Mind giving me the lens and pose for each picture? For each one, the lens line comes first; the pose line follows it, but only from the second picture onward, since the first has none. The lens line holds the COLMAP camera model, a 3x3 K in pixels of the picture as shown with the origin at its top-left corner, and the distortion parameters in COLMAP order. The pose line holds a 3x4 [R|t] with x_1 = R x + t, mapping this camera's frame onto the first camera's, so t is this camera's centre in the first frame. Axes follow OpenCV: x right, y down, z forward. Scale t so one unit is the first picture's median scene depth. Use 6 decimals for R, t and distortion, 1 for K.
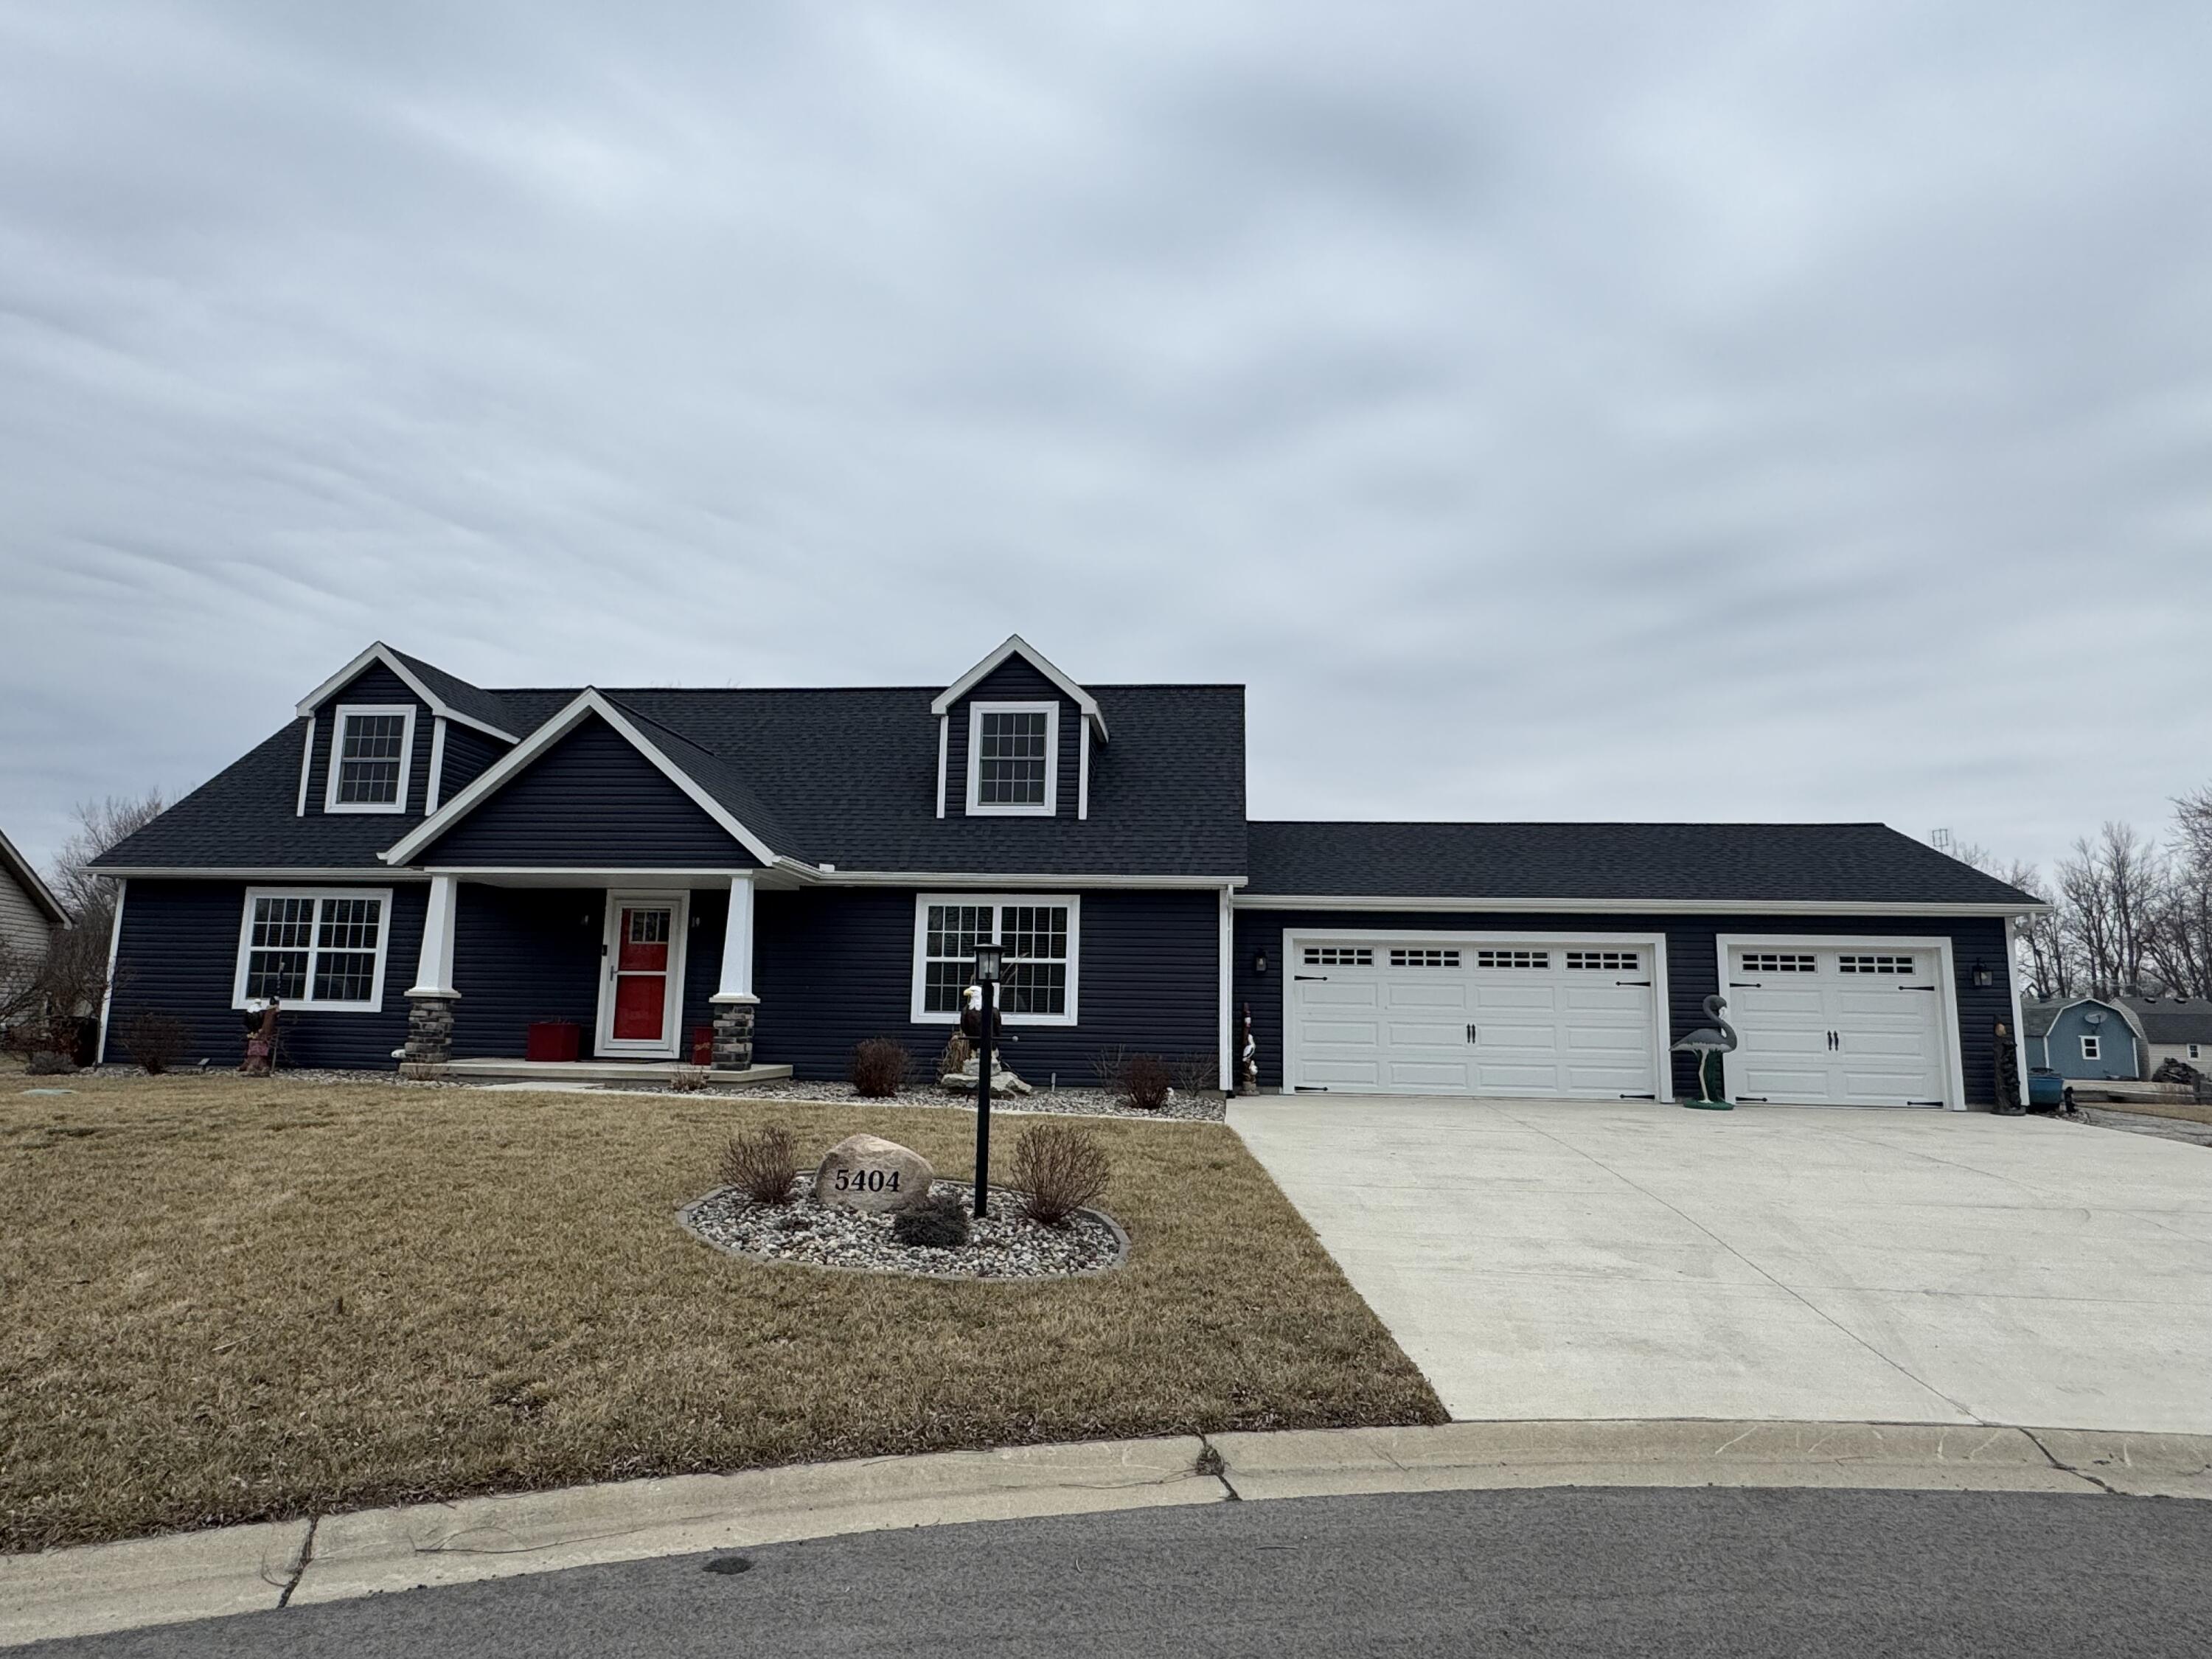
lens RADIAL K [[1284.7, 0, 1106.0], [0, 1284.7, 829.5], [0, 0, 1]] dist [0.003936, 0.001240]
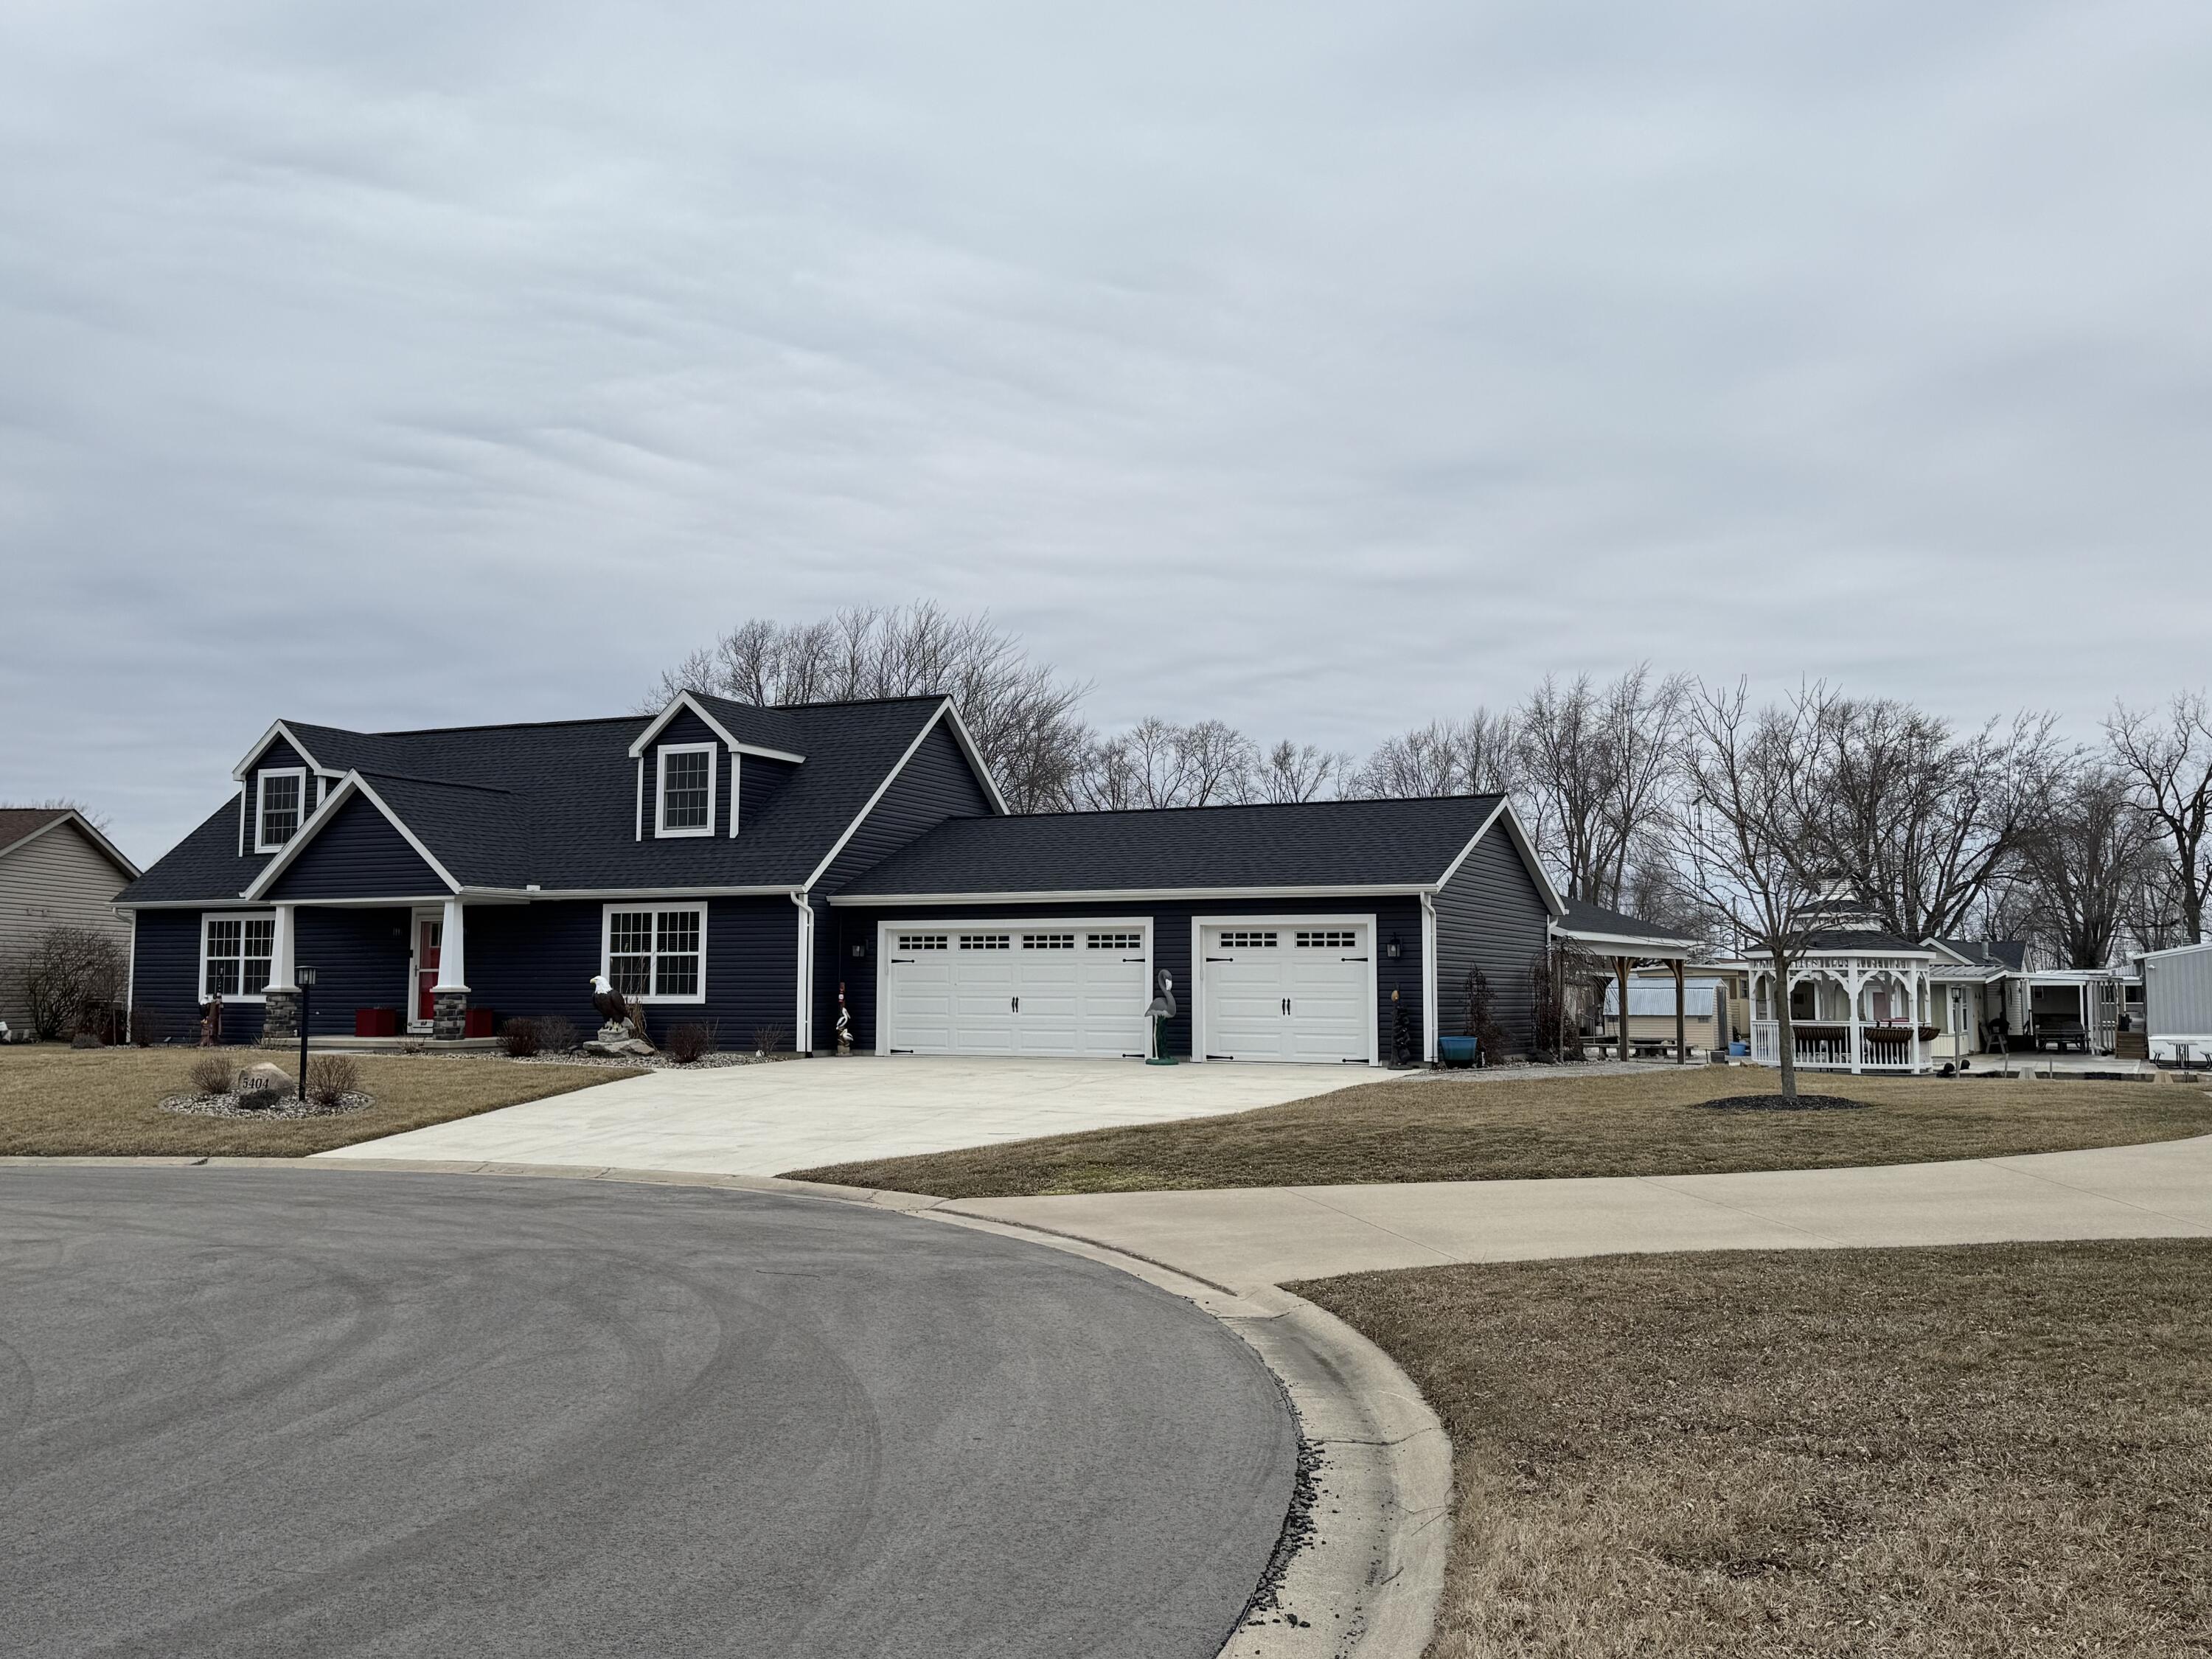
lens RADIAL K [[1998.8, 0, 1106.0], [0, 1998.8, 829.5], [0, 0, 1]] dist [0.194888, -0.307878]
pose [[0.932493, -0.044255, -0.358467, 1.045355], [0.066885, 0.996458, 0.050971, -0.093608], [0.354942, -0.071507, 0.932150, -0.701761]]
